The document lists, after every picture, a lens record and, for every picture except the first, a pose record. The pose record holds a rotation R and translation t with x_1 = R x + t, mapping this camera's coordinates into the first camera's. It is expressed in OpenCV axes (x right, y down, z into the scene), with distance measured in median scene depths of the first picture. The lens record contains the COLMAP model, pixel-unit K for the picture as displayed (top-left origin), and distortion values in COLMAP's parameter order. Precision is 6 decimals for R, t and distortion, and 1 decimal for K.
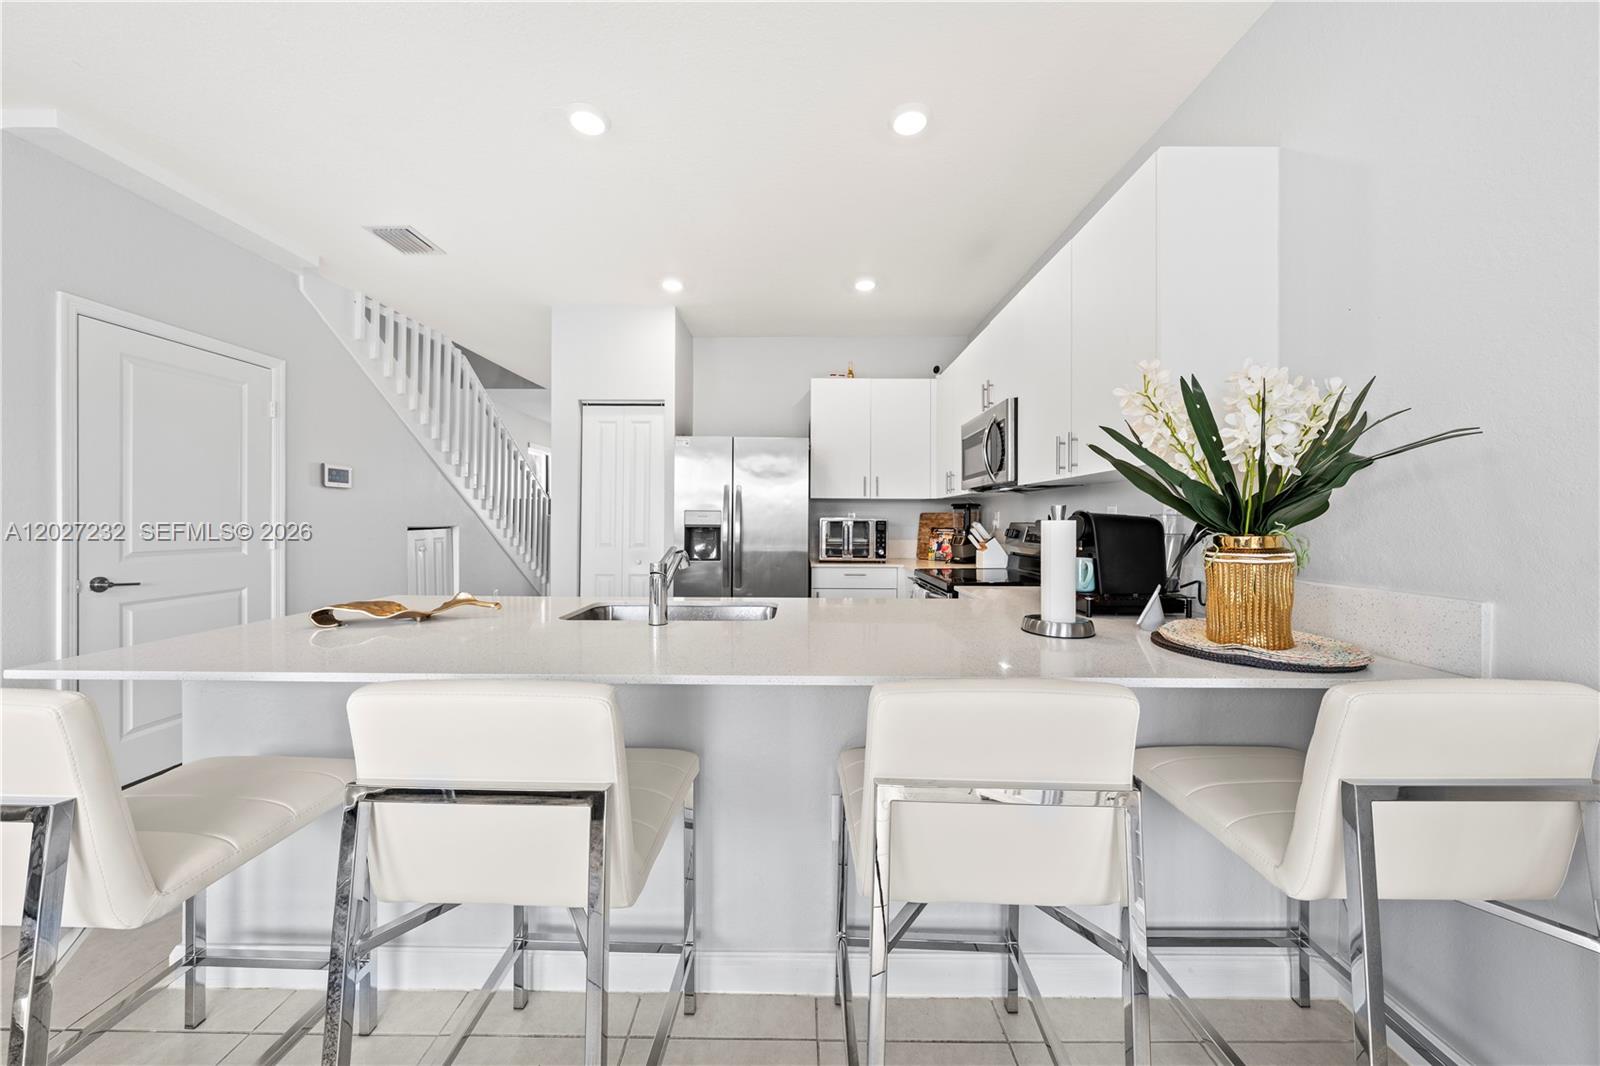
lens RADIAL K [[550.5, 0, 793.0], [0, 550.5, 518.9], [0, 0, 1]] dist [0.006912, 0.000184]
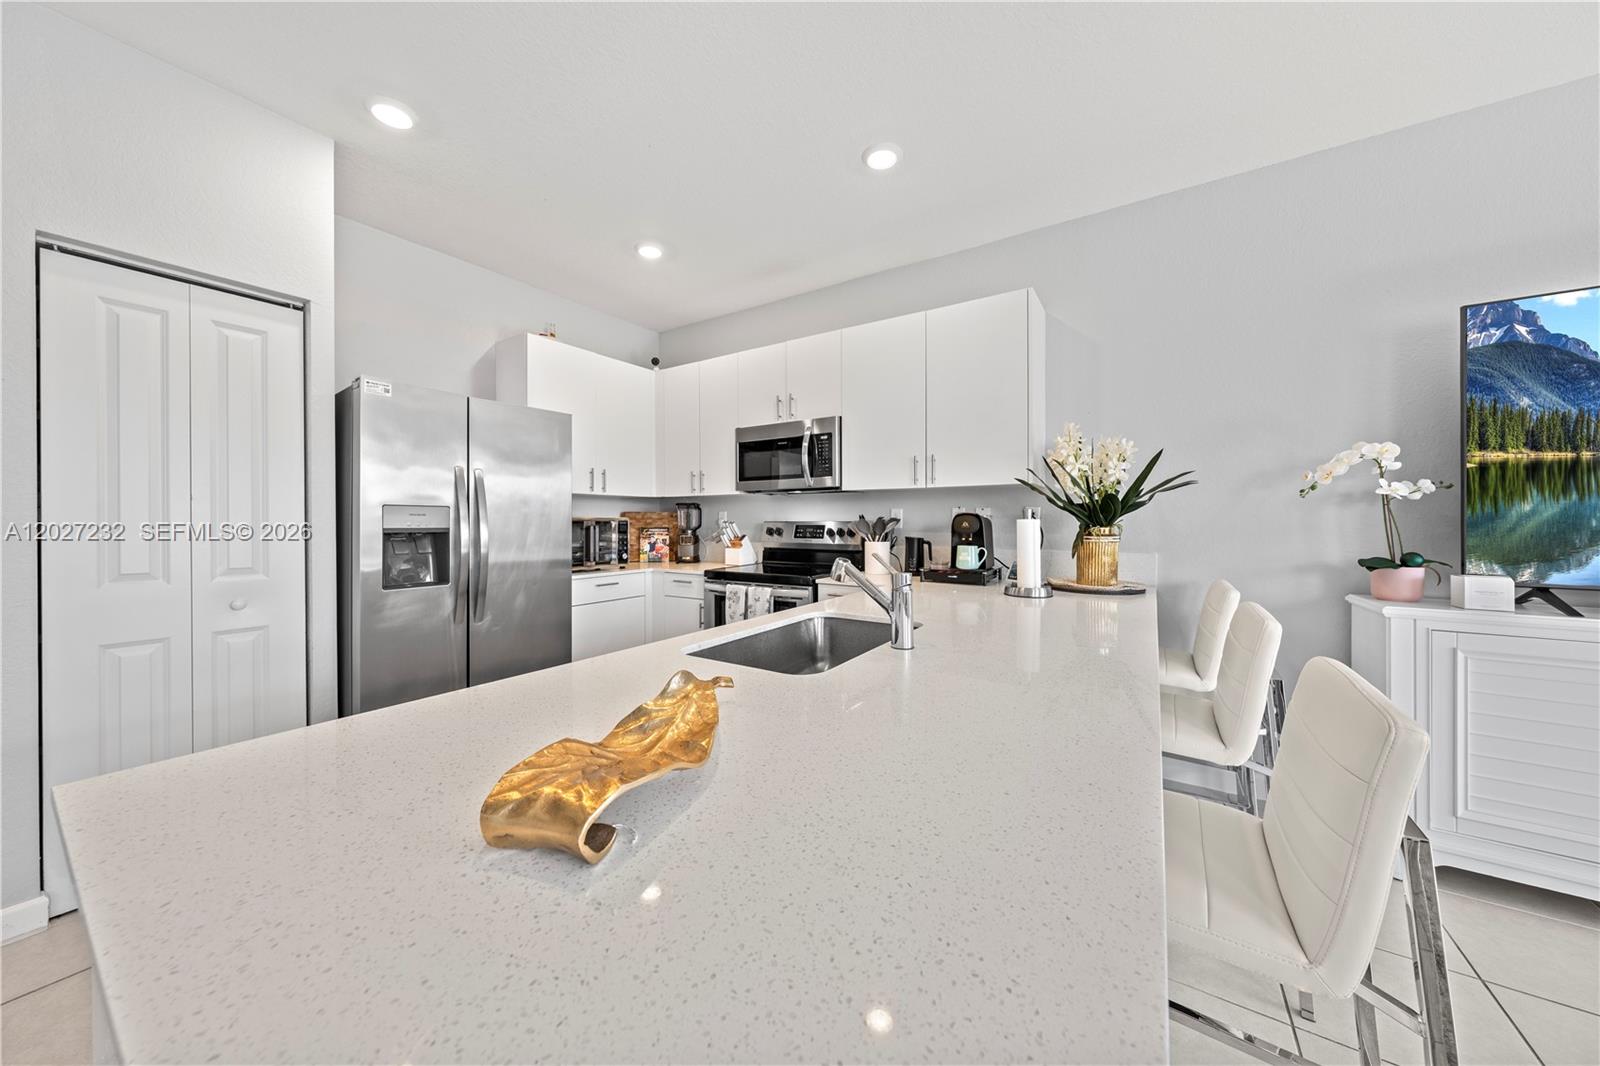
lens RADIAL K [[550.5, 0, 801.0], [0, 550.5, 527.8], [0, 0, 1]] dist [0.006912, 0.000184]
pose [[0.539762, -0.015880, 0.841668, -0.448725], [0.001169, 0.999835, 0.018115, -0.000691], [-0.841817, -0.008794, 0.539692, 0.300107]]
